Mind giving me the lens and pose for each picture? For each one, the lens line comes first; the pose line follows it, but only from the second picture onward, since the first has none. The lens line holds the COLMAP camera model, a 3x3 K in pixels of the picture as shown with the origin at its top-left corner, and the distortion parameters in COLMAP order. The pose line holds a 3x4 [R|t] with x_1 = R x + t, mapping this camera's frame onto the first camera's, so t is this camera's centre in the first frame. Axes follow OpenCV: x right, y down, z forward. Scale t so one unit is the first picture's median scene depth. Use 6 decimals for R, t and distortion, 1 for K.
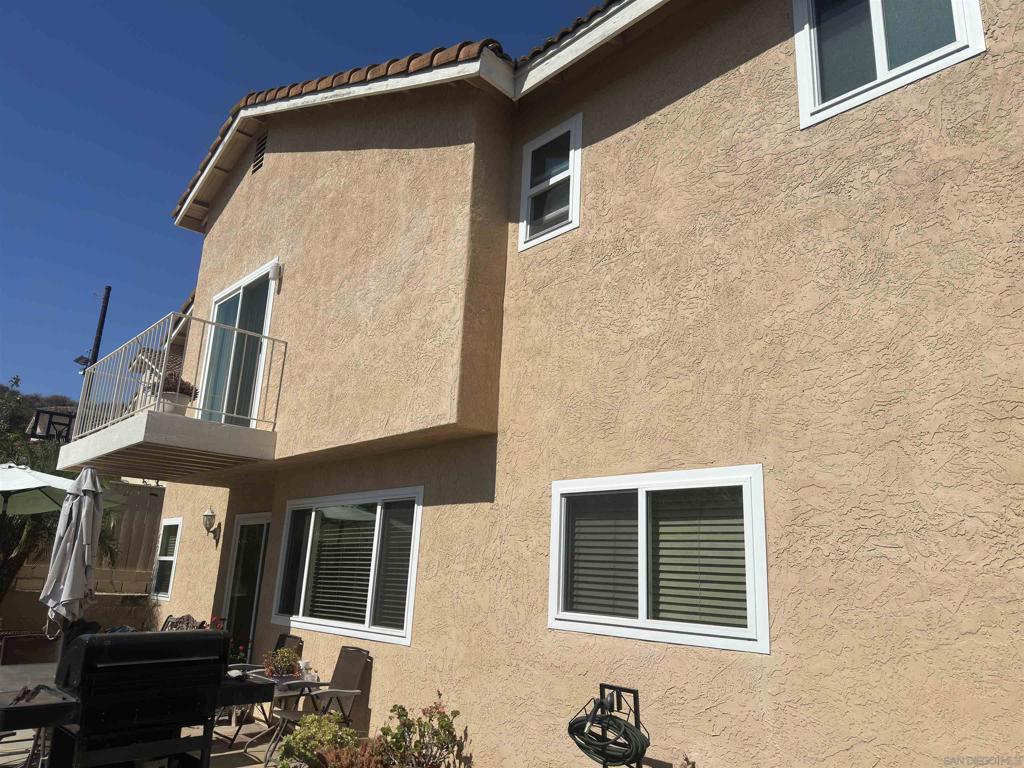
lens RADIAL K [[718.3, 0, 526.8], [0, 718.3, 388.4], [0, 0, 1]] dist [0.023970, -0.025812]
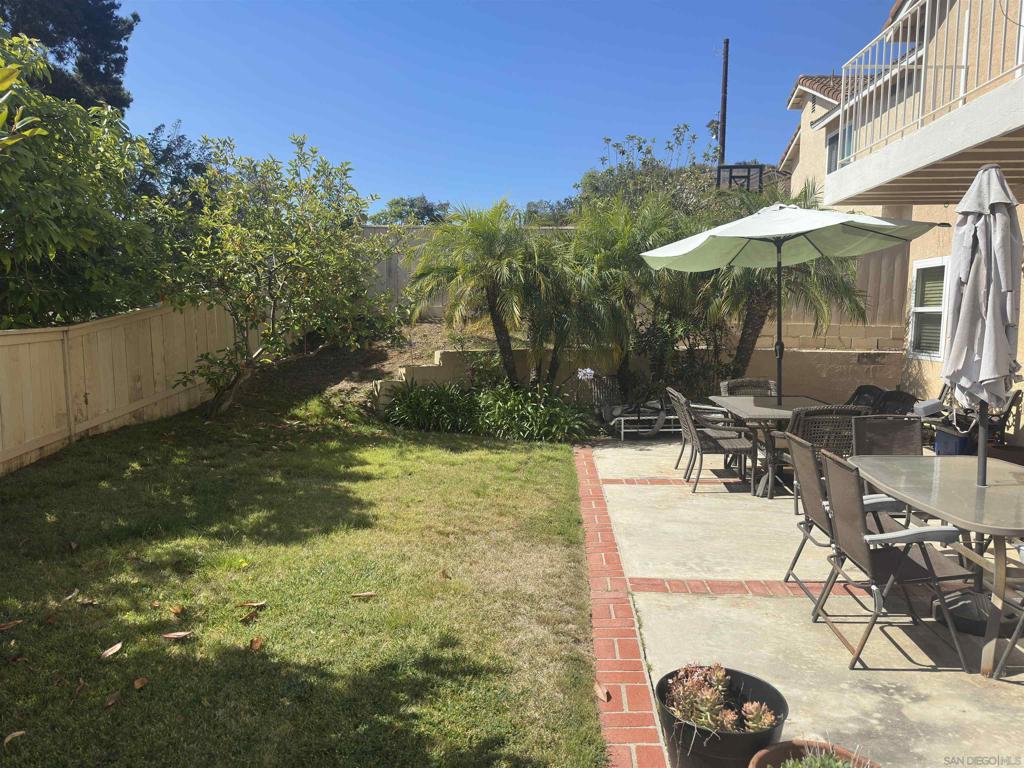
lens RADIAL K [[718.3, 0, 526.8], [0, 718.3, 388.4], [0, 0, 1]] dist [0.023970, -0.025812]
pose [[0.695428, 0.033912, -0.717795, -0.296908], [0.208930, 0.946192, 0.247122, 0.037271], [0.687552, -0.321825, 0.650923, 0.192286]]
